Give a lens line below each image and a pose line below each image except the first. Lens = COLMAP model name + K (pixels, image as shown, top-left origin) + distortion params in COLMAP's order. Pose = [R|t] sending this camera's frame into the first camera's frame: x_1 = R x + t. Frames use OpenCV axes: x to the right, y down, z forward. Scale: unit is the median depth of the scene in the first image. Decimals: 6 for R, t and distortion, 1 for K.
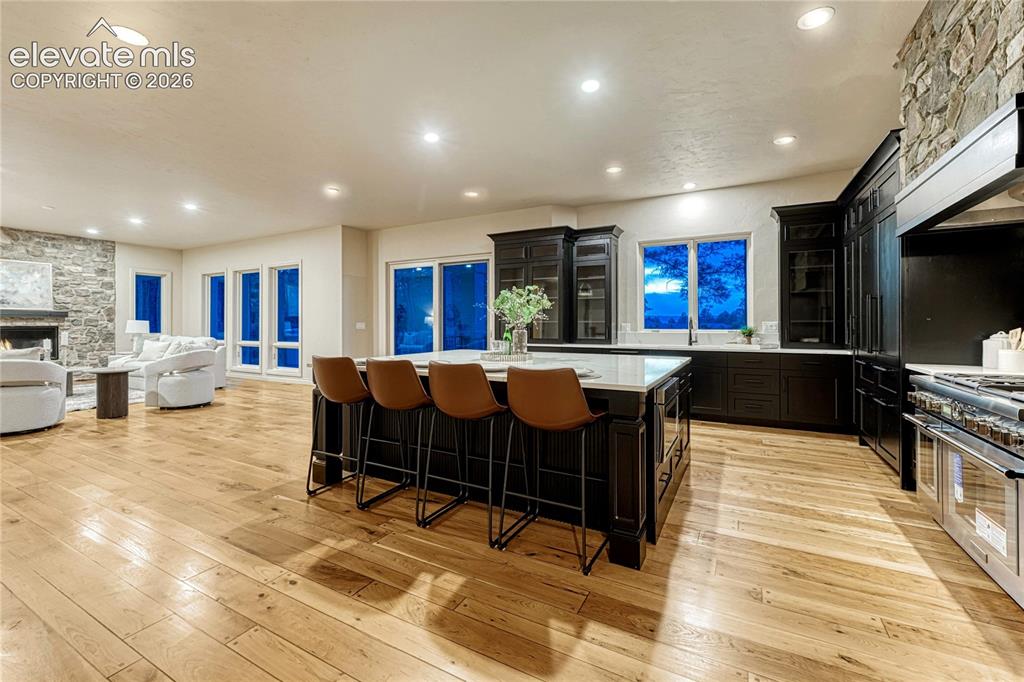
lens RADIAL K [[433.3, 0, 515.6], [0, 433.3, 320.5], [0, 0, 1]] dist [-0.012481, -0.000517]
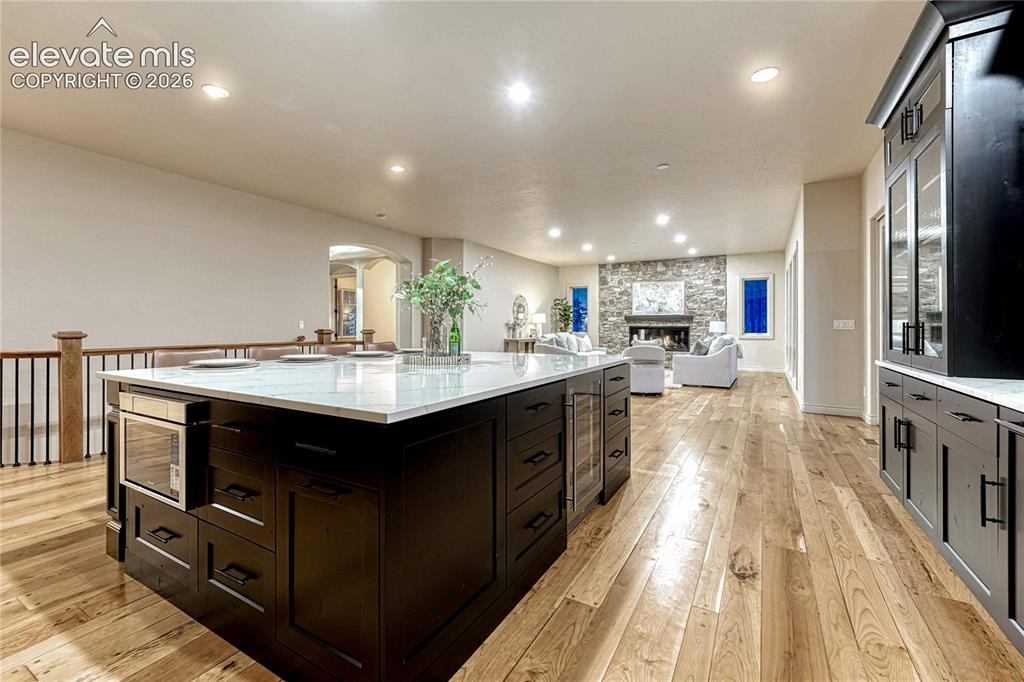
lens RADIAL K [[433.3, 0, 507.6], [0, 433.3, 332.0], [0, 0, 1]] dist [-0.012481, -0.000517]
pose [[-0.033240, 0.009150, -0.999406, 0.314226], [0.009309, 0.999918, 0.008845, 0.013908], [0.999404, -0.009009, -0.033323, 0.495638]]
